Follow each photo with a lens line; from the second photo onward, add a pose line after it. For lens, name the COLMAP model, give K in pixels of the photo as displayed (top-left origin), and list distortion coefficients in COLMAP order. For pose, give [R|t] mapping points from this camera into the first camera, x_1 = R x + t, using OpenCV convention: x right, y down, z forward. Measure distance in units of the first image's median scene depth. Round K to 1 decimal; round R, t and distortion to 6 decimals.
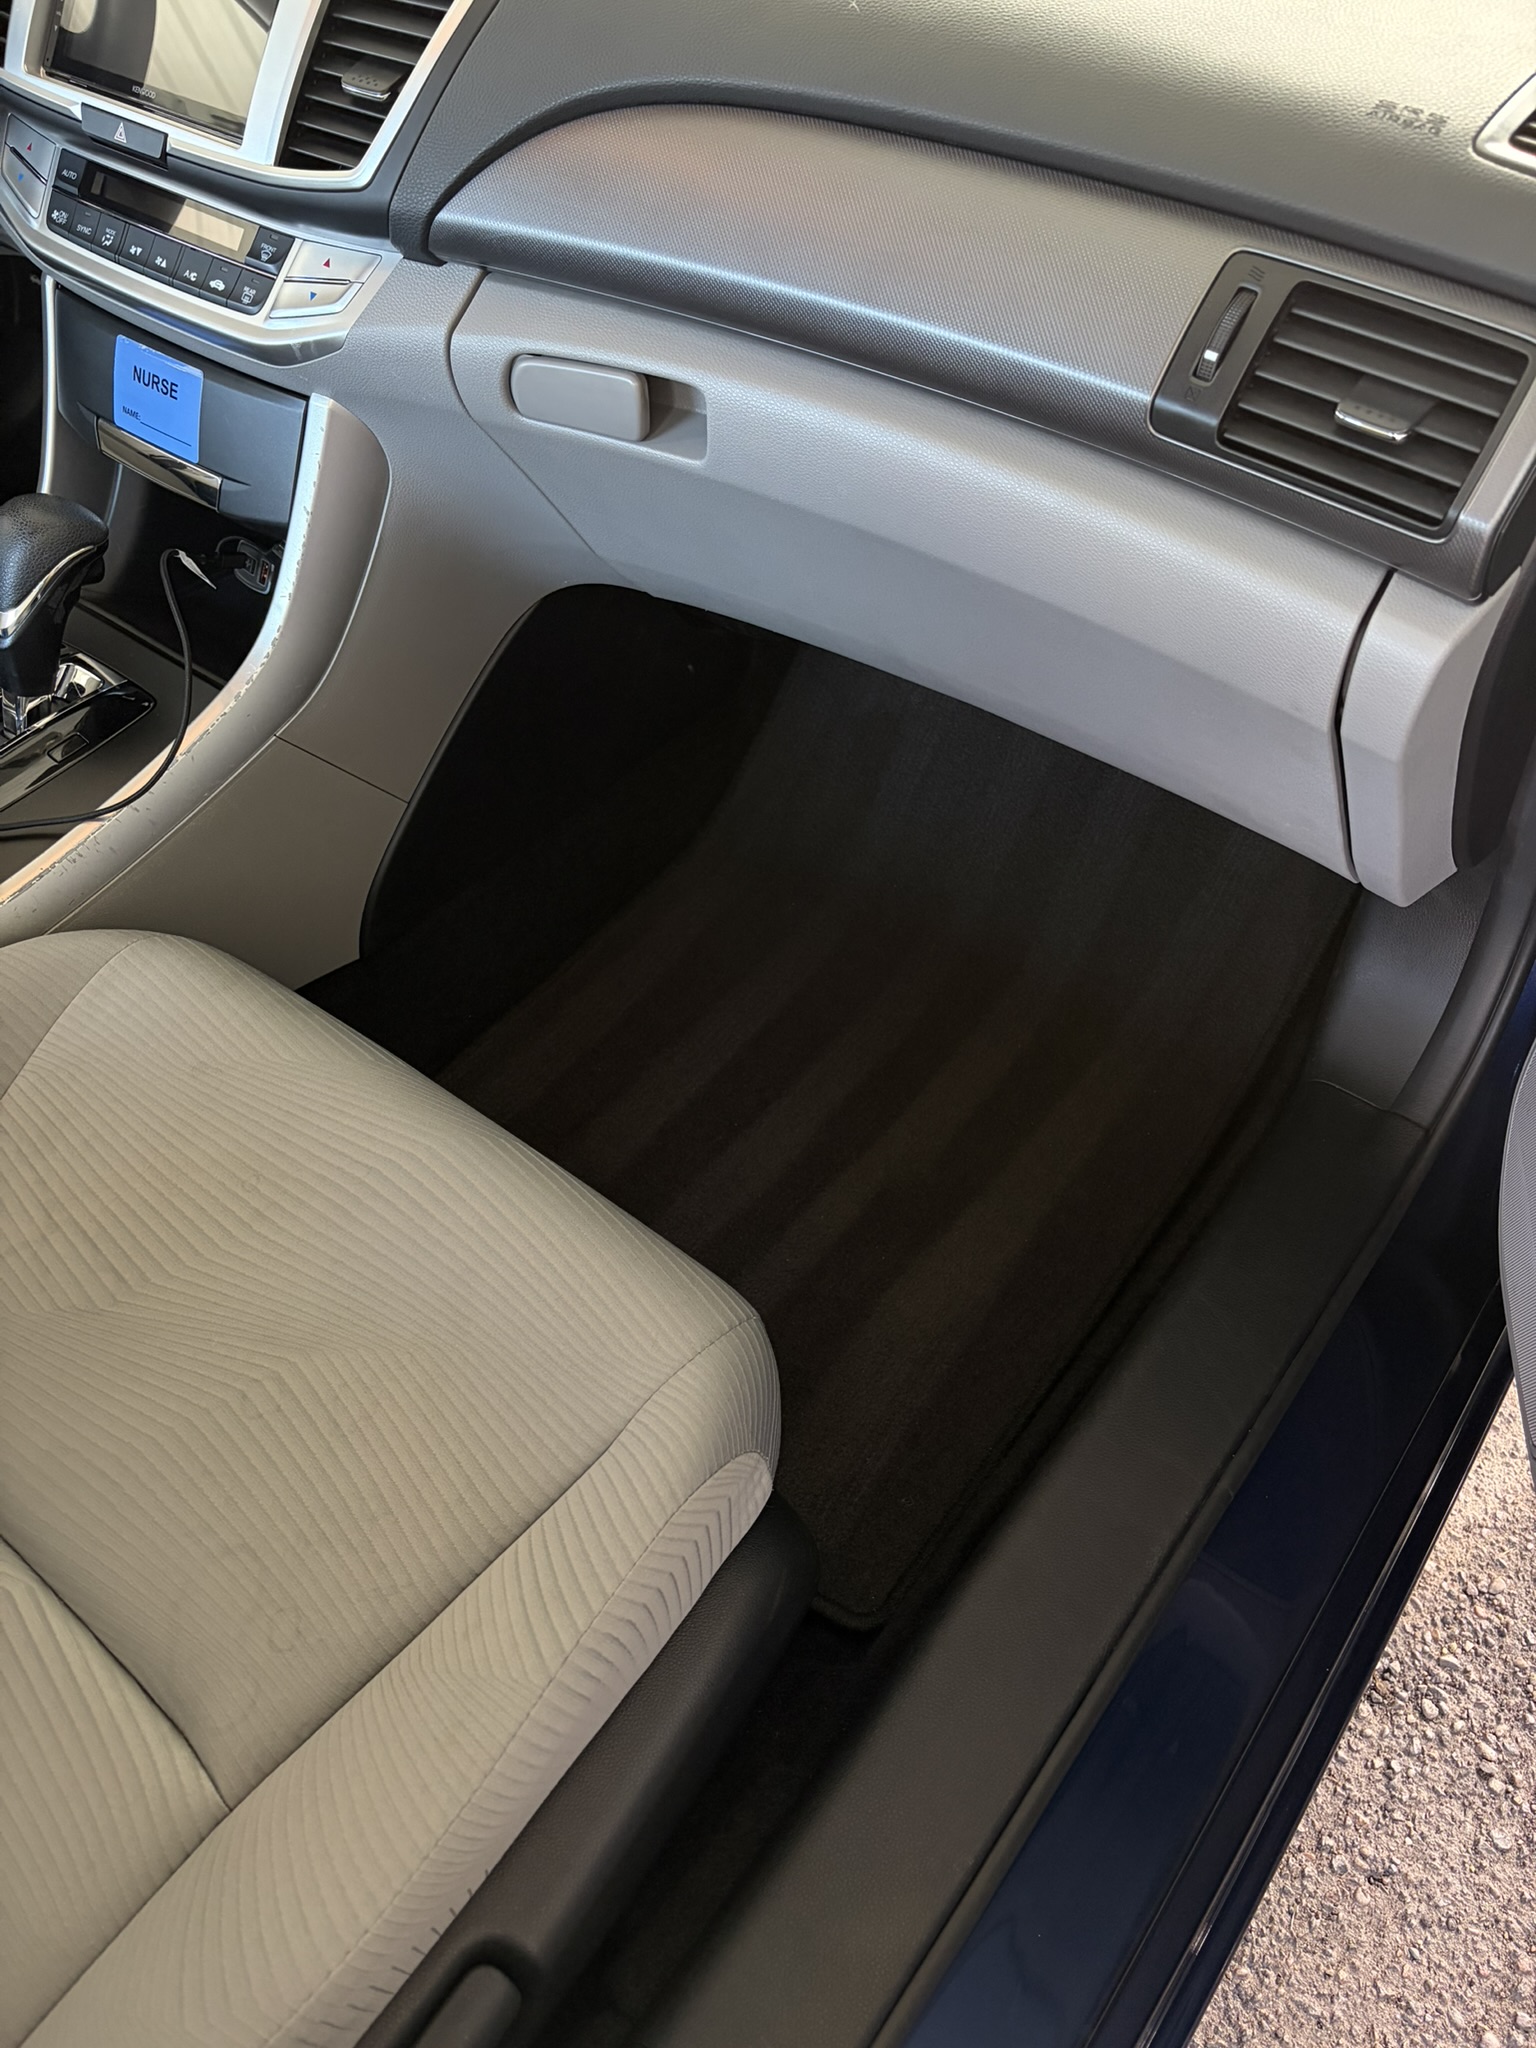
lens RADIAL K [[1551.5, 0, 768.0], [0, 1551.5, 1024.0], [0, 0, 1]] dist [0.047866, -0.063015]
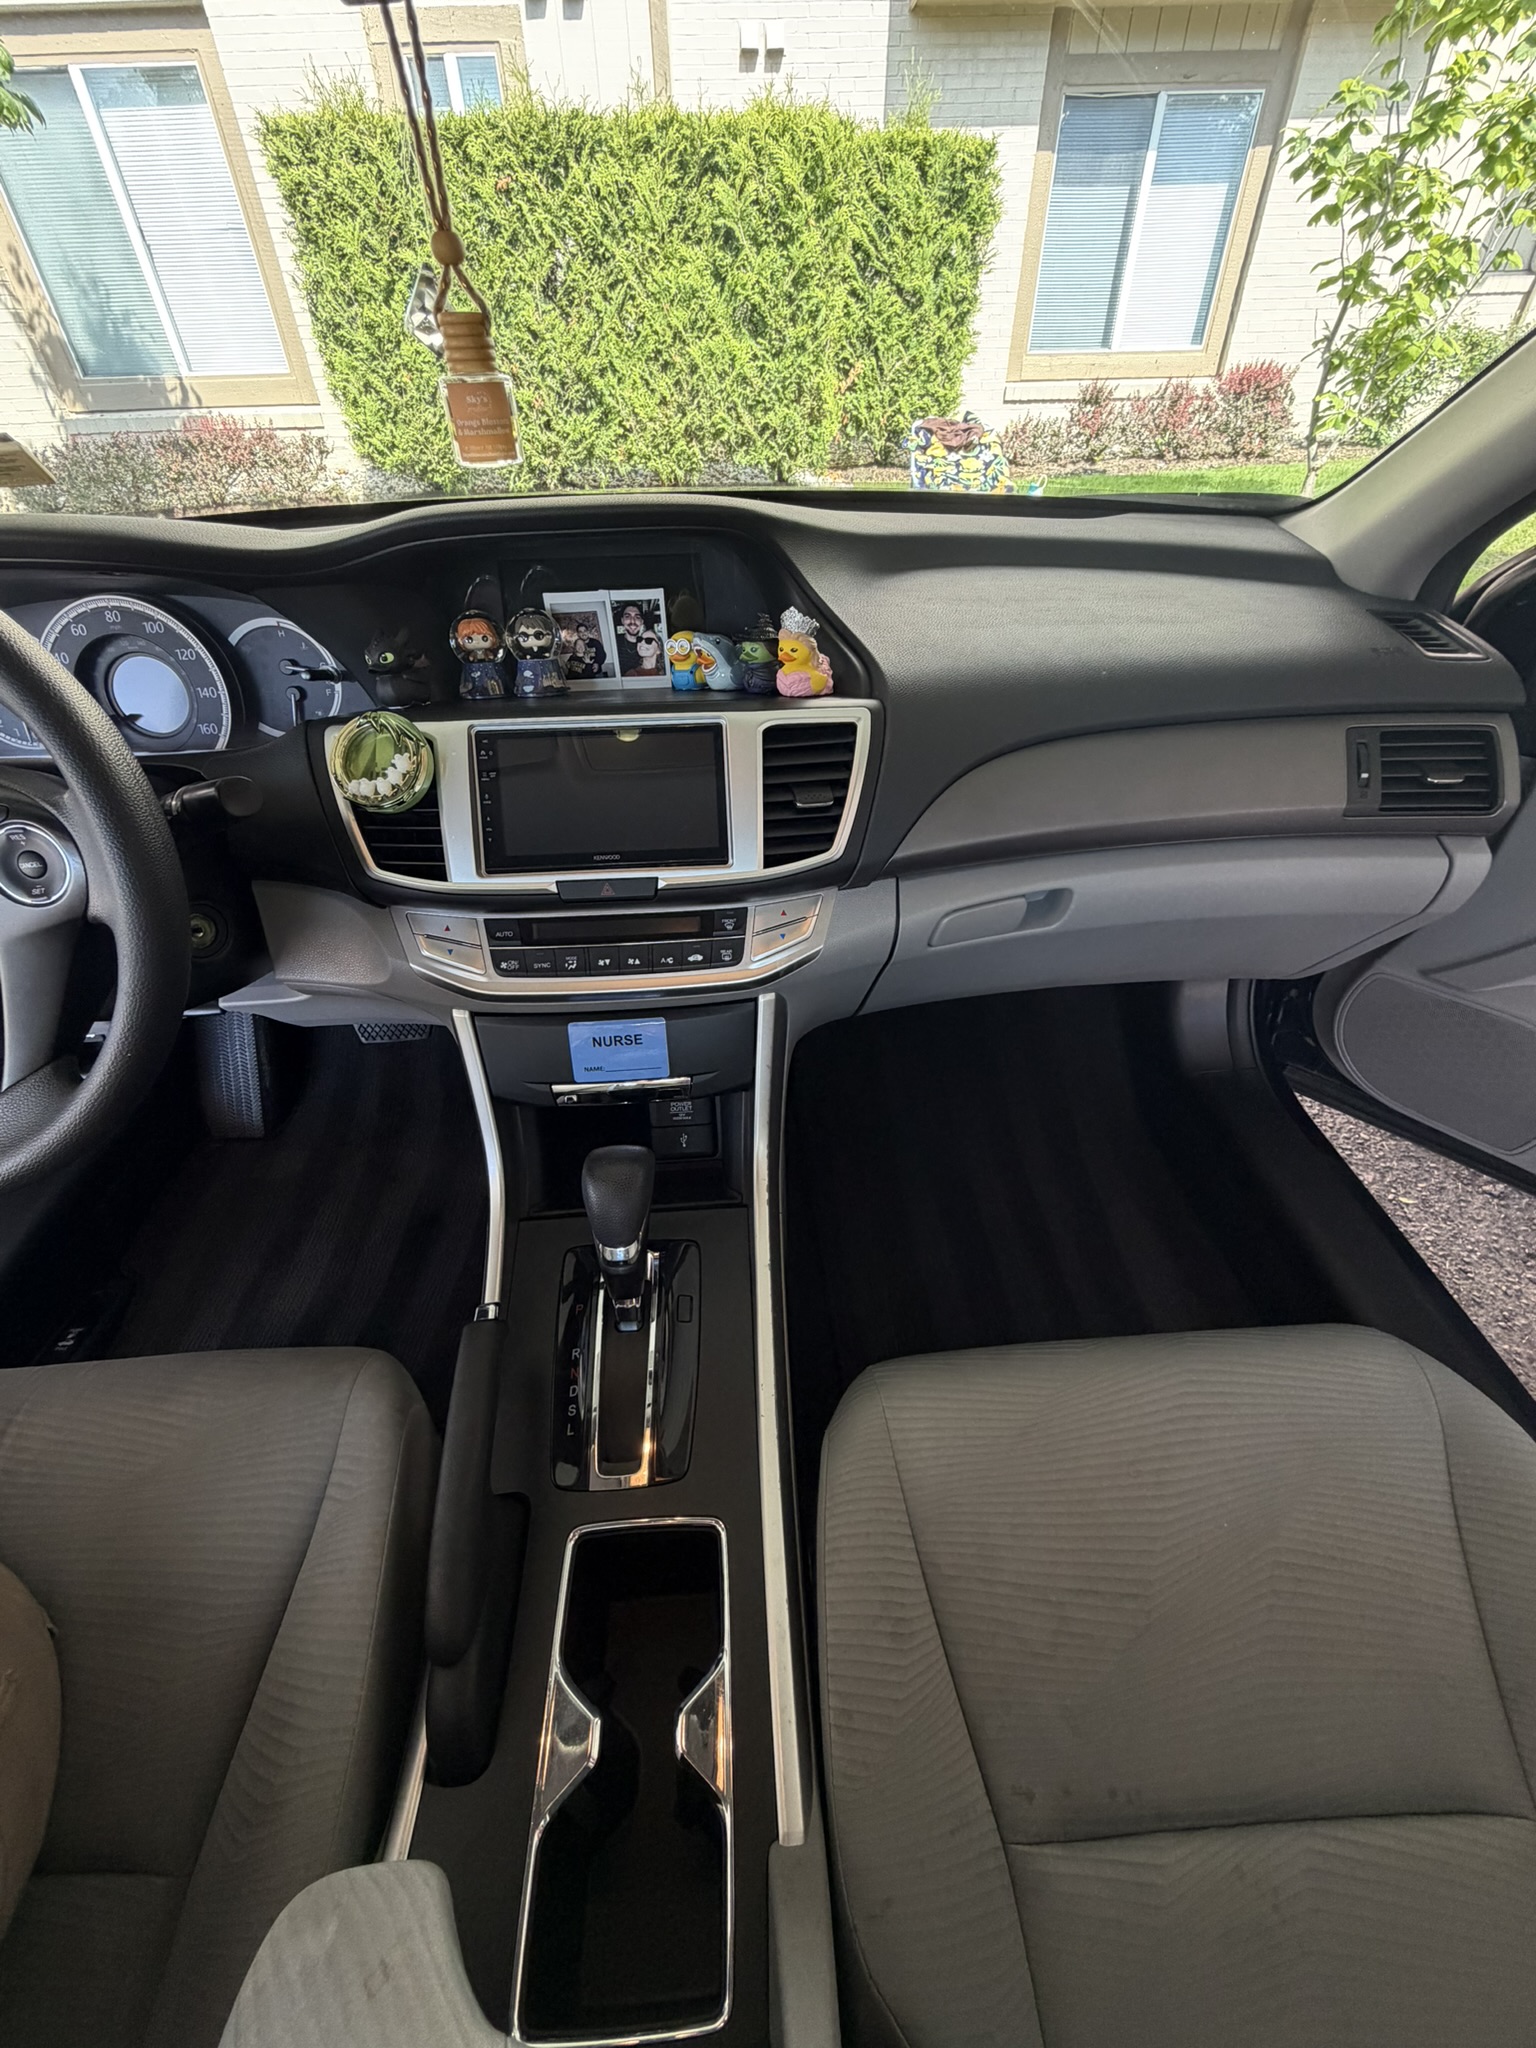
lens RADIAL K [[806.7, 0, 768.3], [0, 806.7, 981.4], [0, 0, 1]] dist [-0.000564, -0.000098]
pose [[0.754954, -0.434521, 0.491157, -0.671383], [0.504190, 0.863522, -0.011038, -0.415289], [-0.419329, 0.255970, 0.871001, 0.348009]]
